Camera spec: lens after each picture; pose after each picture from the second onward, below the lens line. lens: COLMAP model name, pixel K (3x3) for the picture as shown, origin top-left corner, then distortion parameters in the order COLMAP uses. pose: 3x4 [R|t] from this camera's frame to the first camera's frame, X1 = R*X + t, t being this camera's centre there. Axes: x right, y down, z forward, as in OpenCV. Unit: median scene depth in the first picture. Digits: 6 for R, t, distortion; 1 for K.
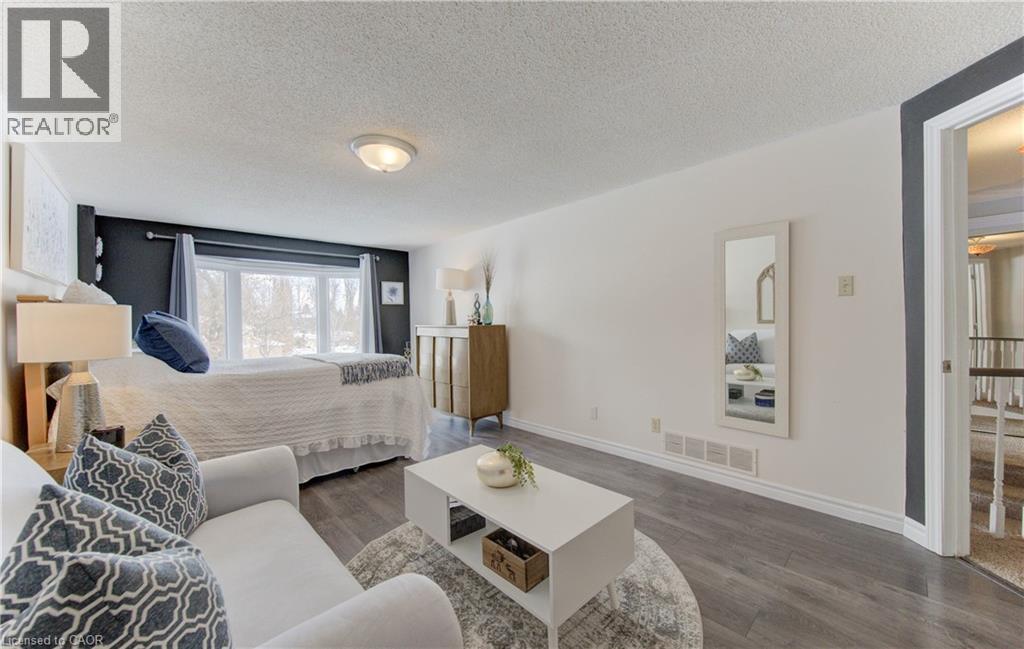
lens RADIAL K [[381.7, 0, 511.9], [0, 381.7, 321.5], [0, 0, 1]] dist [-0.002856, 0.000087]
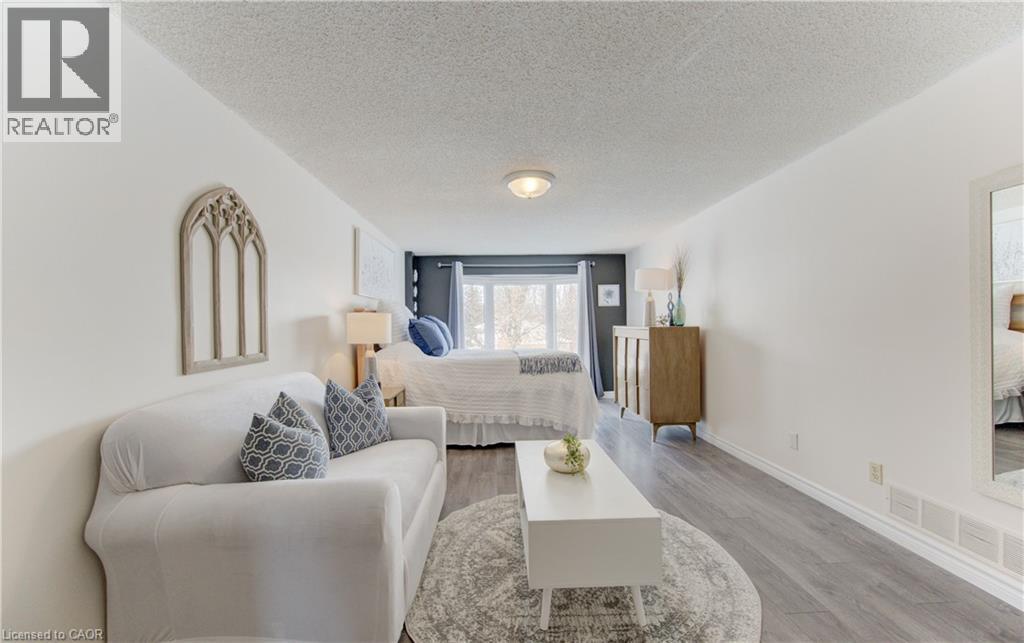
lens RADIAL K [[389.3, 0, 510.9], [0, 389.3, 322.7], [0, 0, 1]] dist [-0.012954, 0.000197]
pose [[0.747767, 0.004538, -0.663946, 0.305221], [-0.002321, 0.999988, 0.004221, -0.003600], [0.663957, -0.001615, 0.747769, 0.028138]]
